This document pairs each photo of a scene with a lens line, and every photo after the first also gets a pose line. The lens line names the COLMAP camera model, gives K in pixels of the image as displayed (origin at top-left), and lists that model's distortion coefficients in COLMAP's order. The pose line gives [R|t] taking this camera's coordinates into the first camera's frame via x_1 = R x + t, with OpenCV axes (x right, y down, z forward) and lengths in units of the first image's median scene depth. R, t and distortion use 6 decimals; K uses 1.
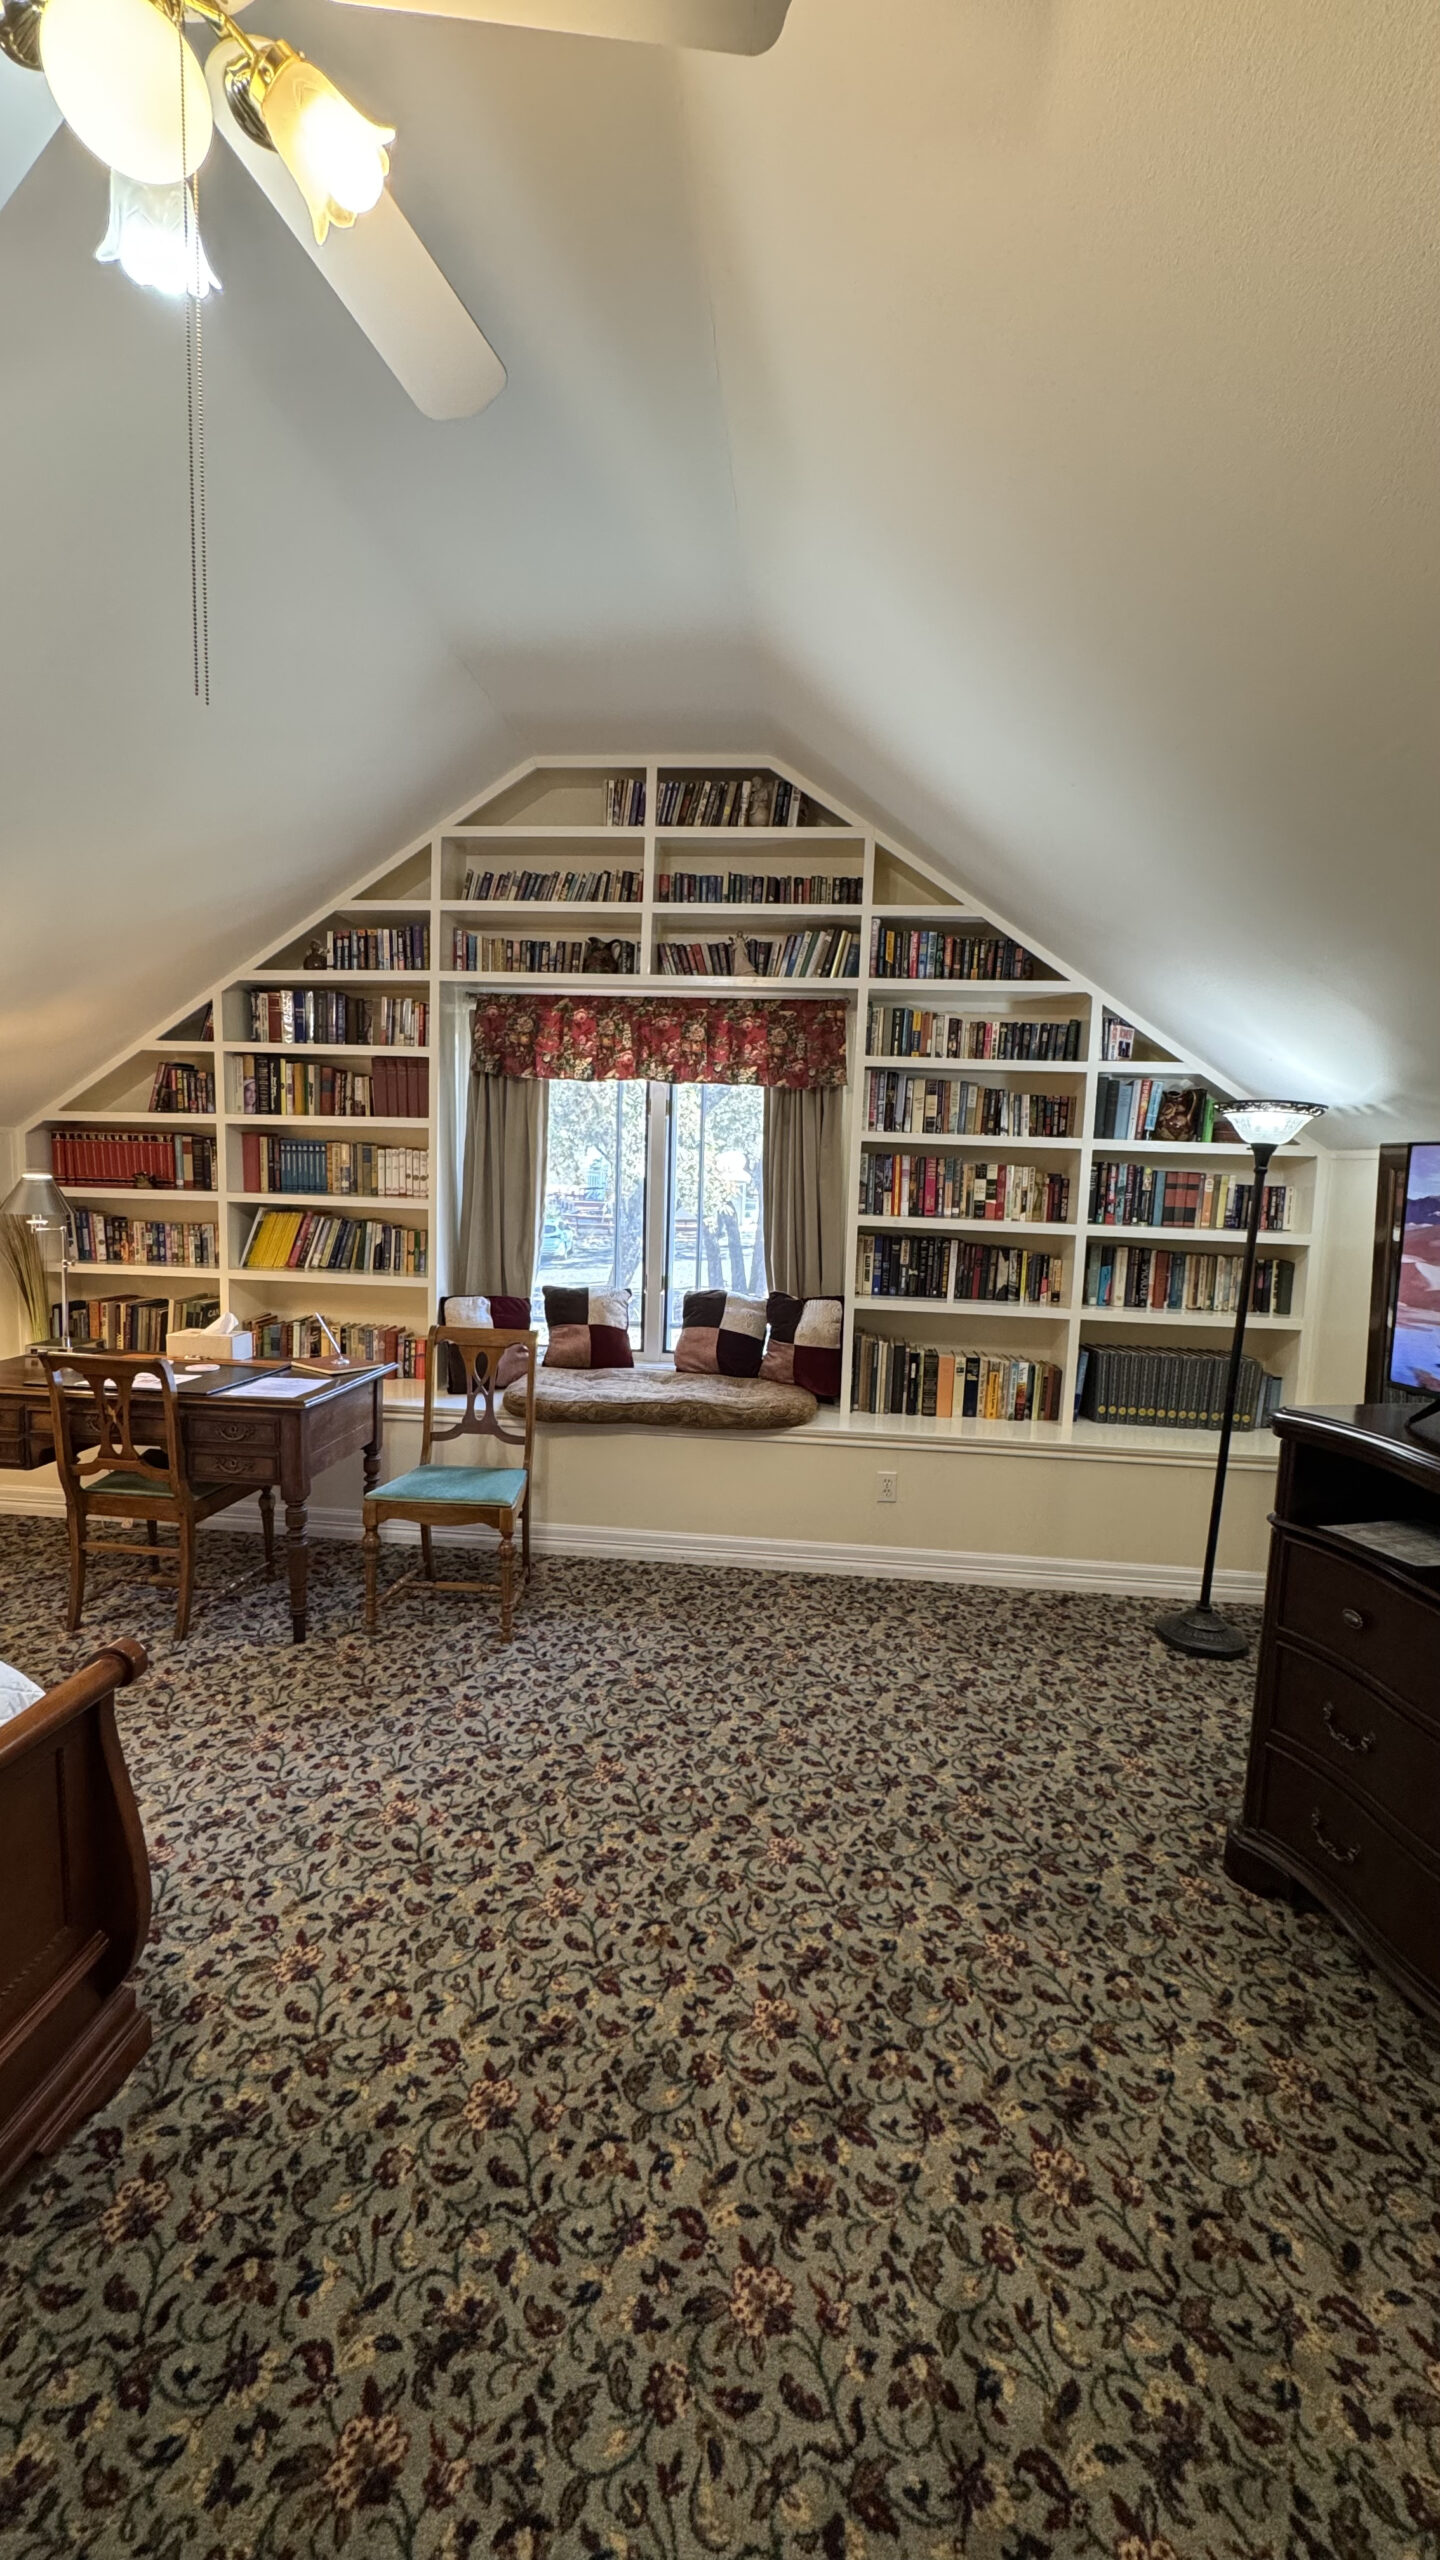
lens RADIAL K [[1023.5, 0, 715.6], [0, 1023.5, 1284.8], [0, 0, 1]] dist [-0.005221, 0.000109]
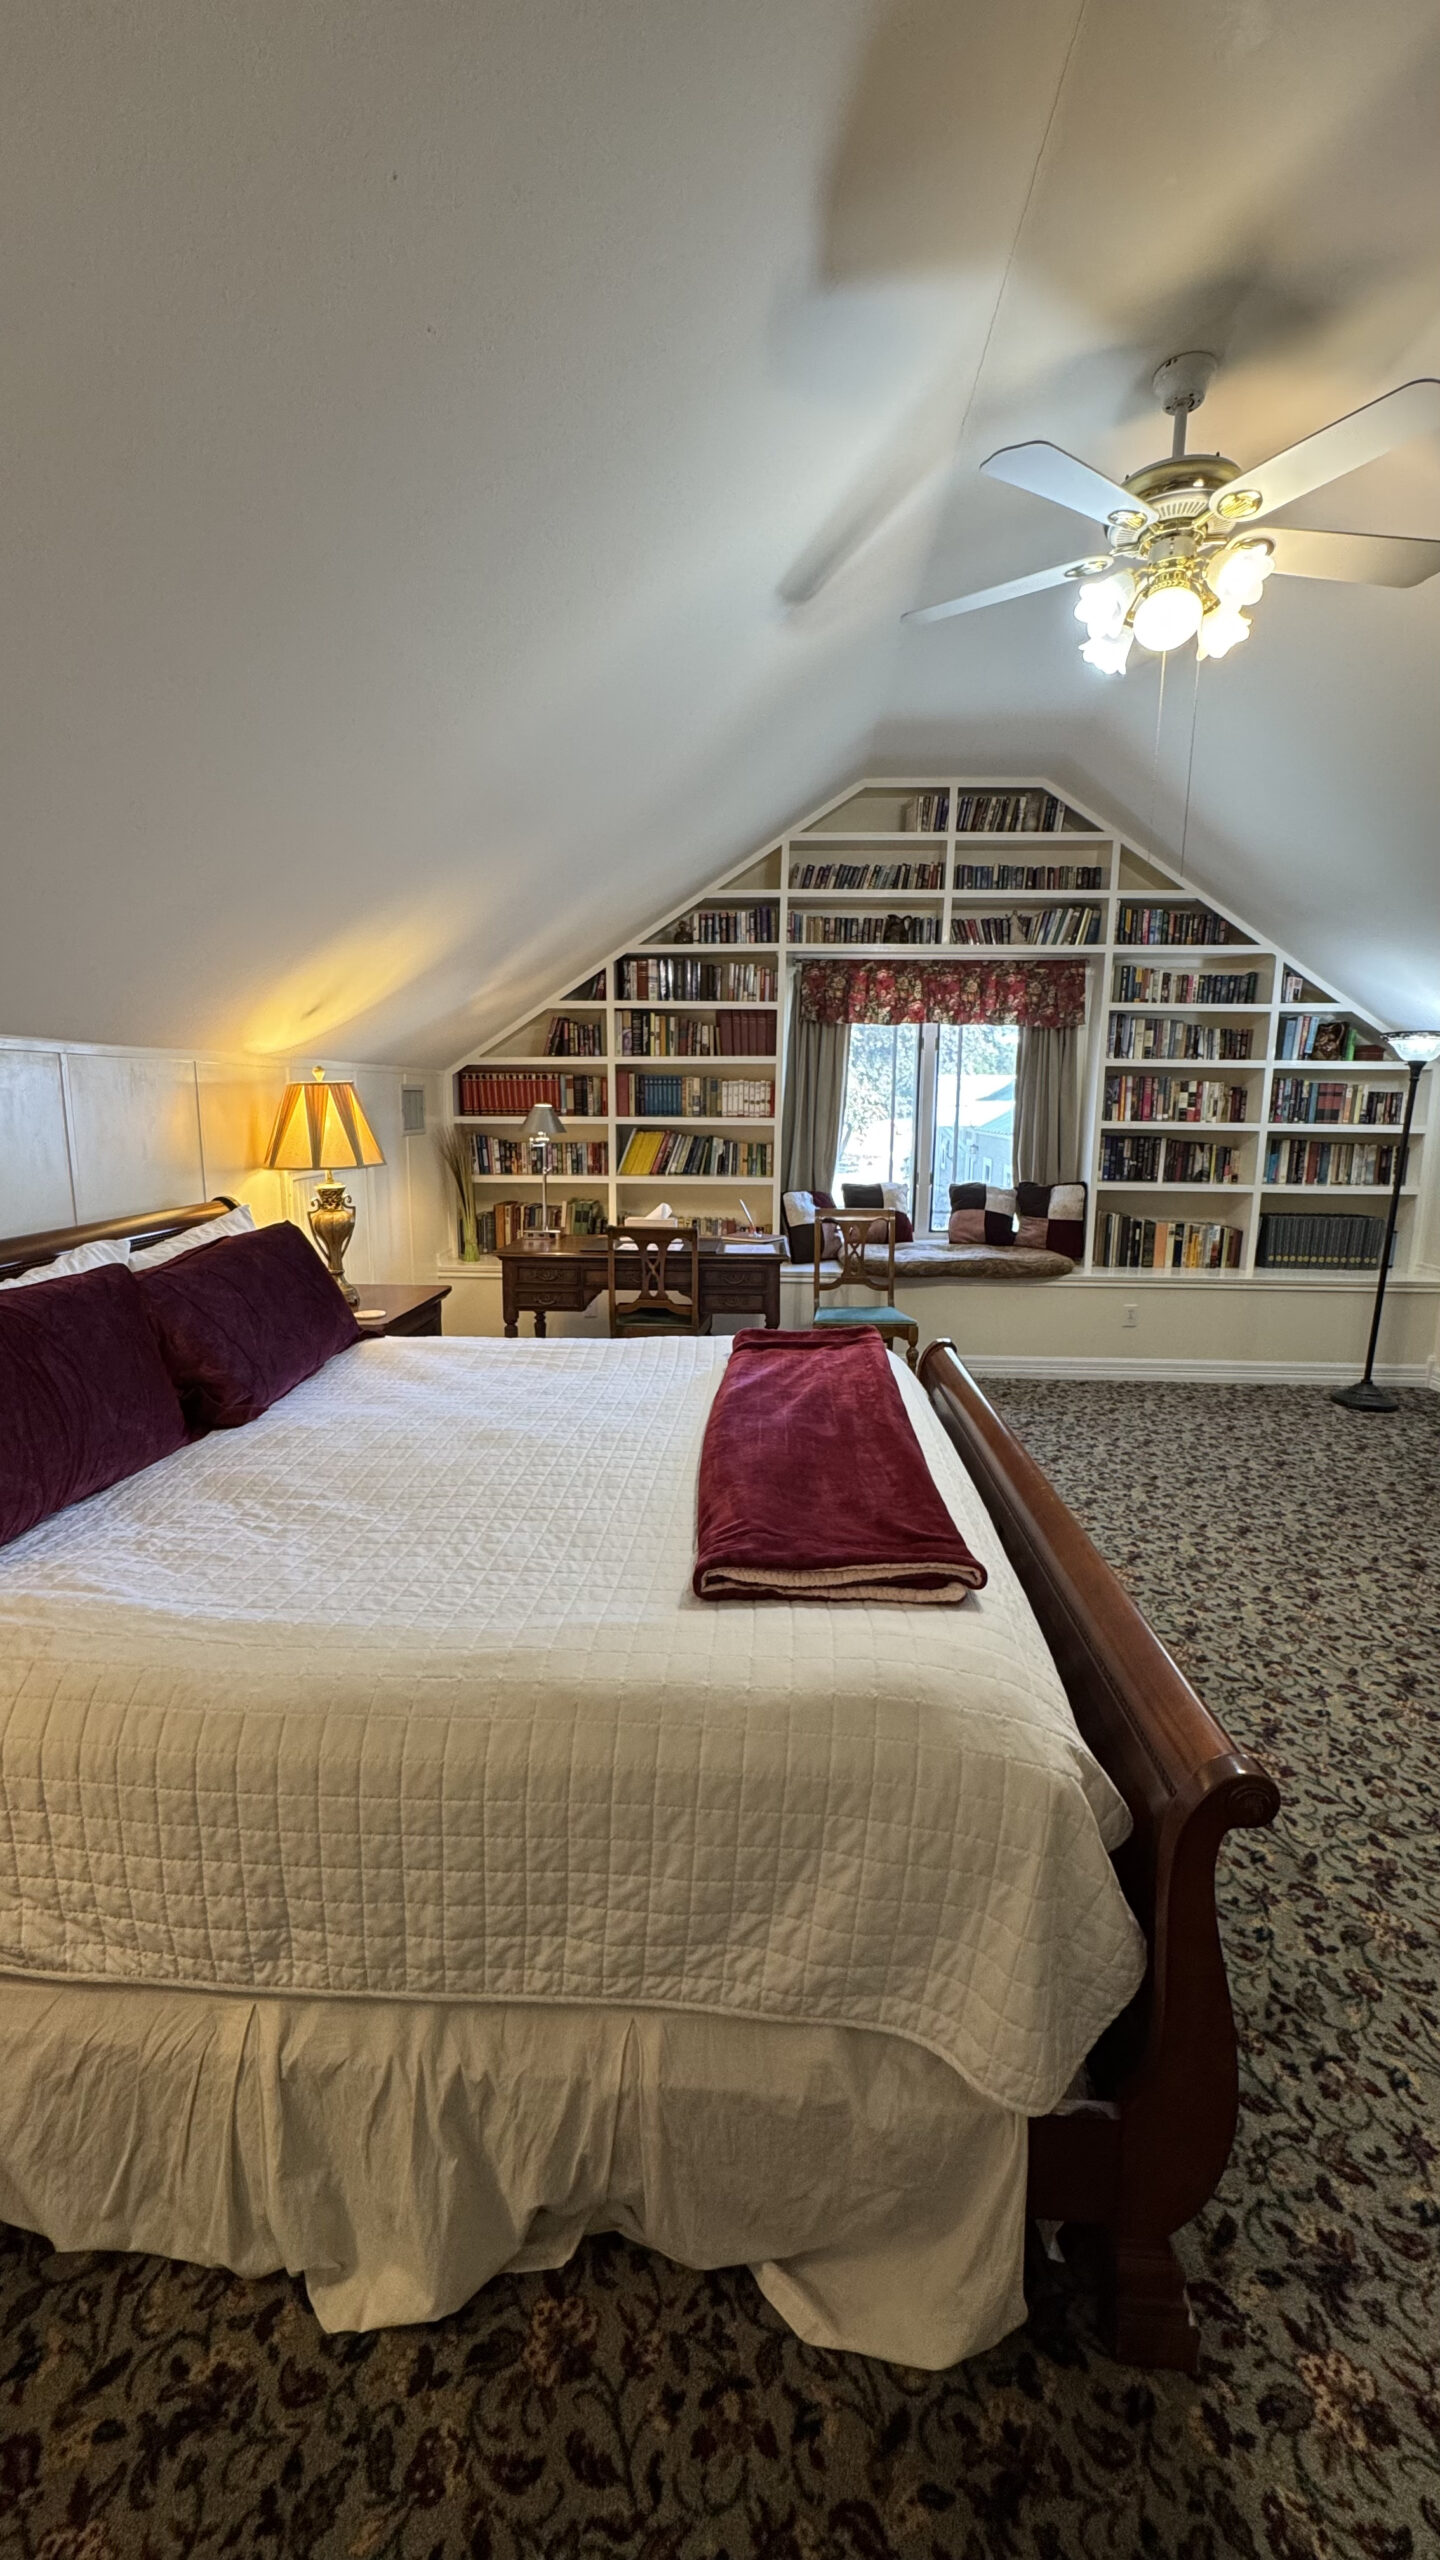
lens RADIAL K [[1023.5, 0, 724.7], [0, 1023.5, 1281.6], [0, 0, 1]] dist [-0.005221, 0.000109]
pose [[0.998308, -0.033874, 0.047259, -0.505906], [0.030860, 0.997529, 0.063114, 0.051656], [-0.049280, -0.061549, 0.996887, -0.406523]]
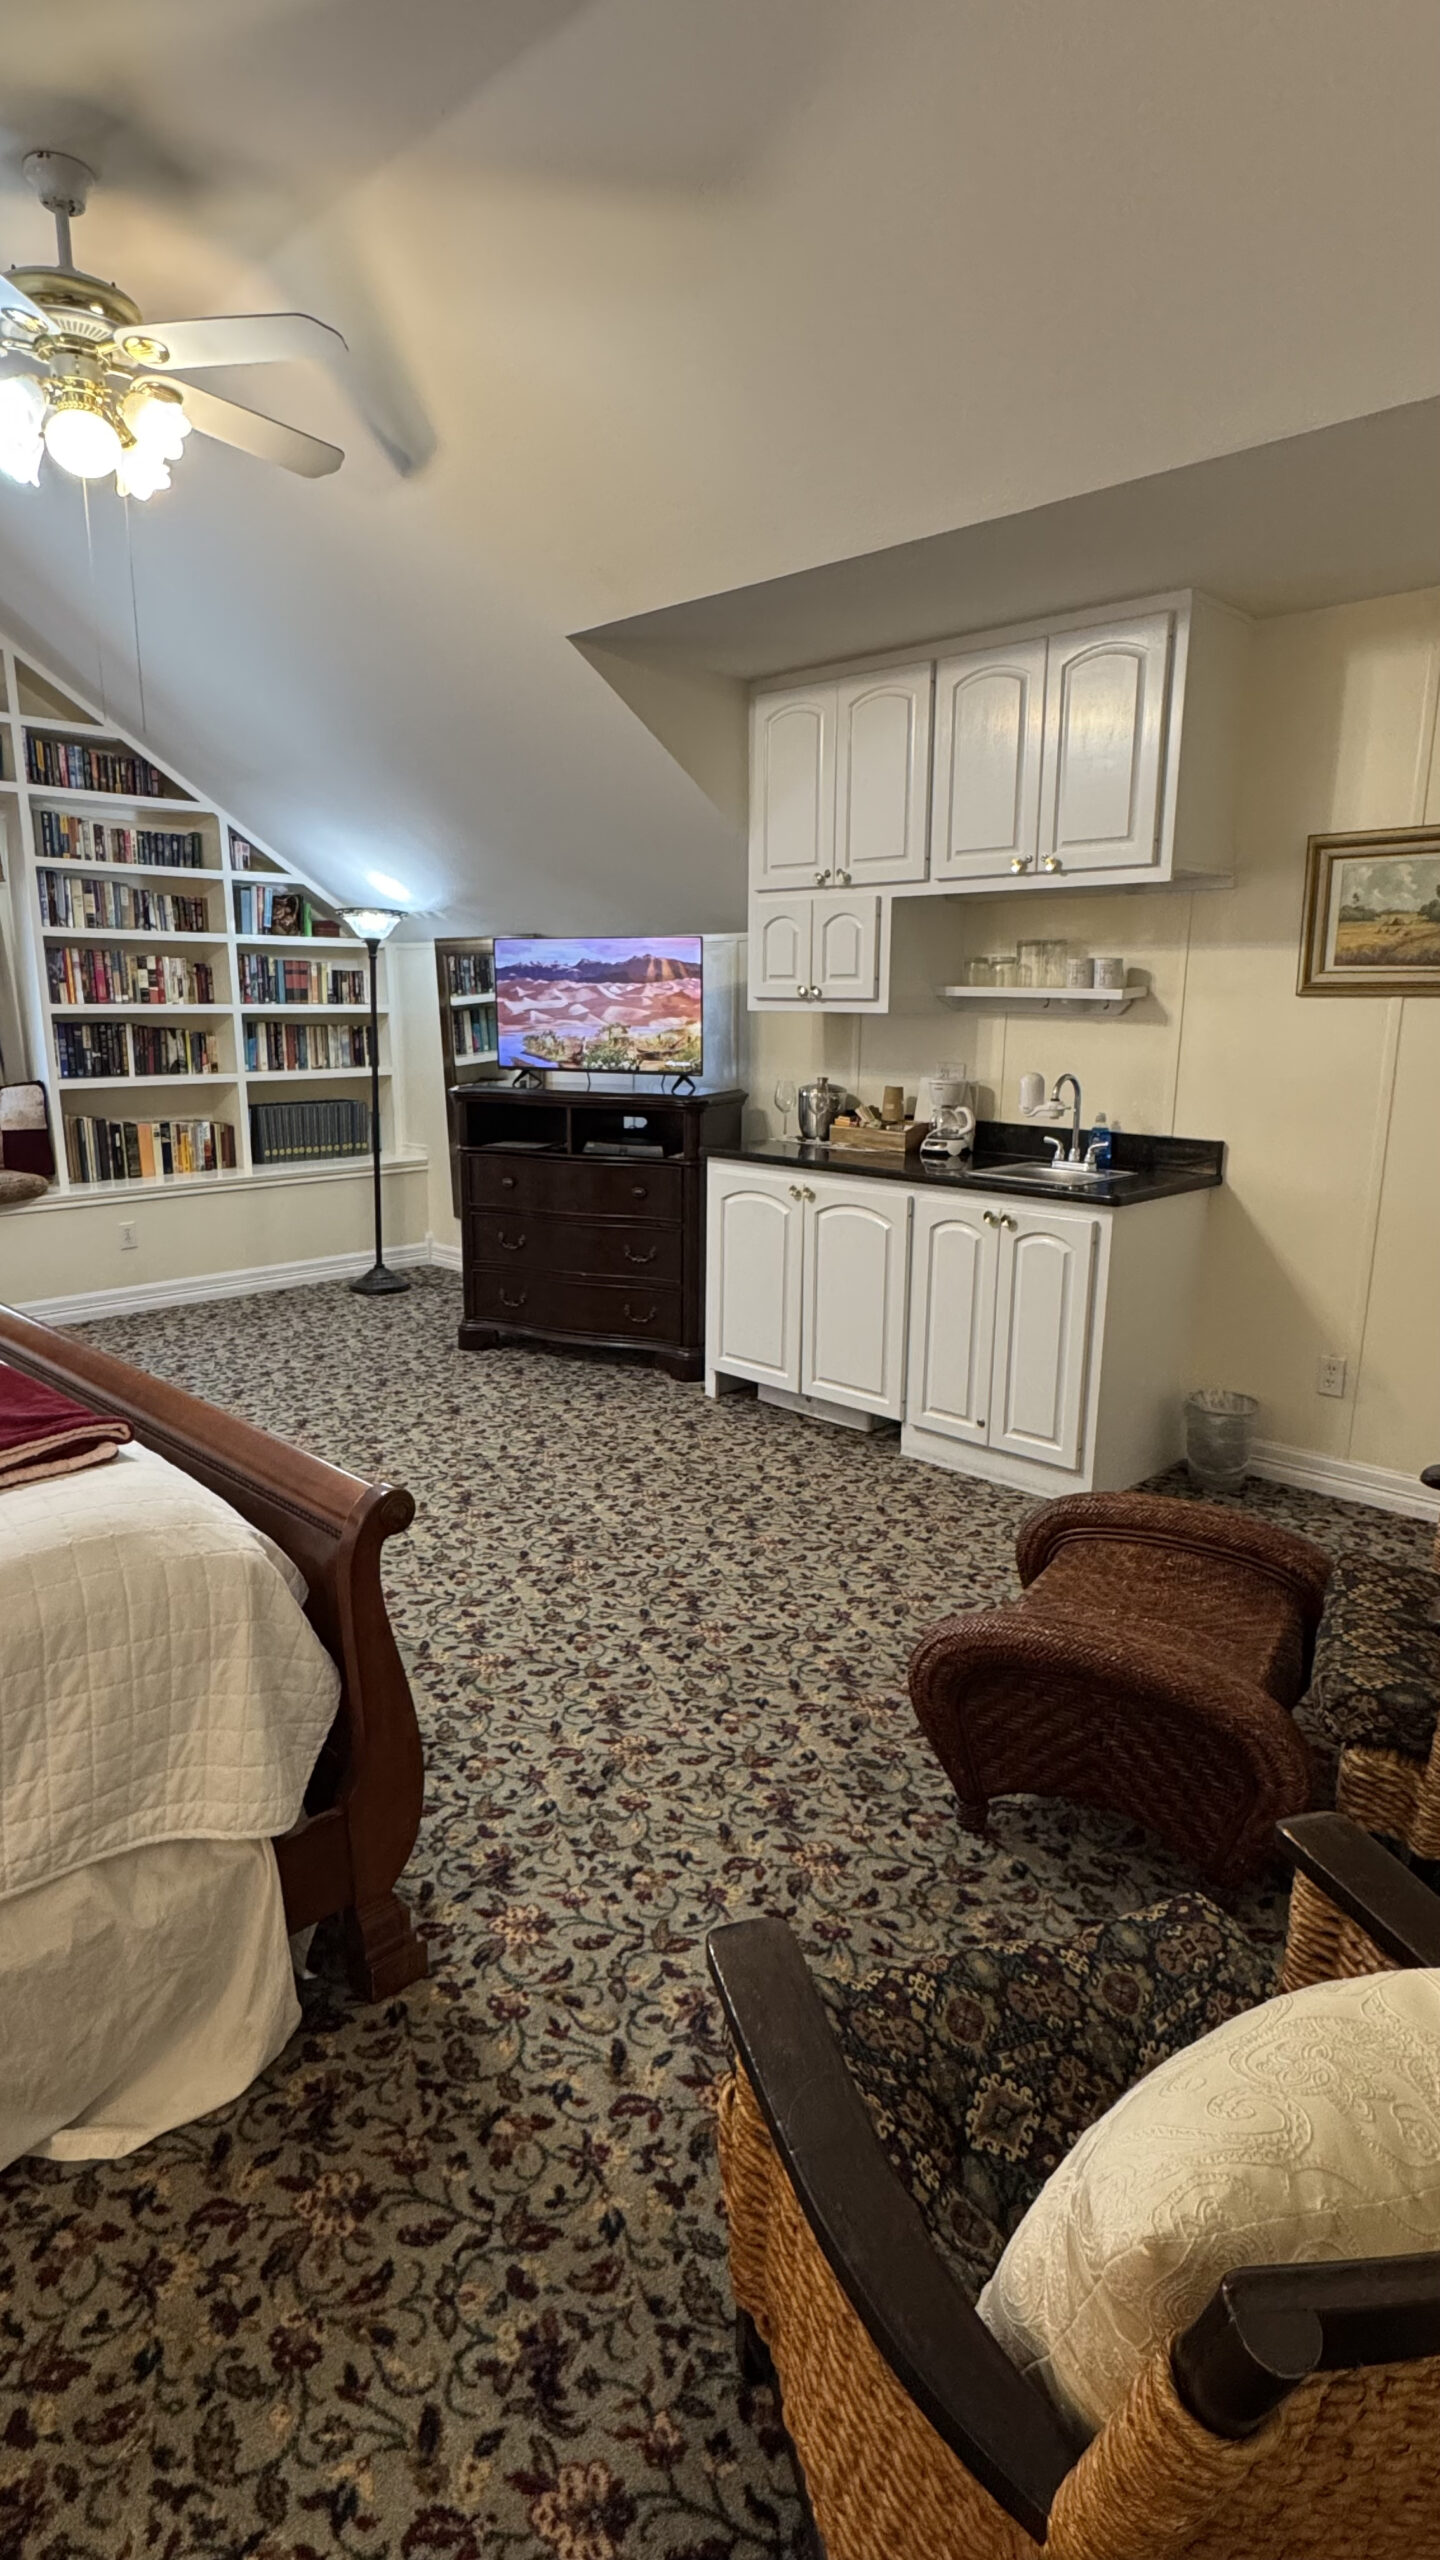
lens RADIAL K [[1299.9, 0, 714.8], [0, 1299.9, 1281.9], [0, 0, 1]] dist [-0.000734, -0.005725]
pose [[0.621367, -0.199123, 0.757795, -0.629458], [0.104212, 0.979578, 0.171949, 0.070602], [-0.776558, -0.027872, 0.629429, -0.532586]]
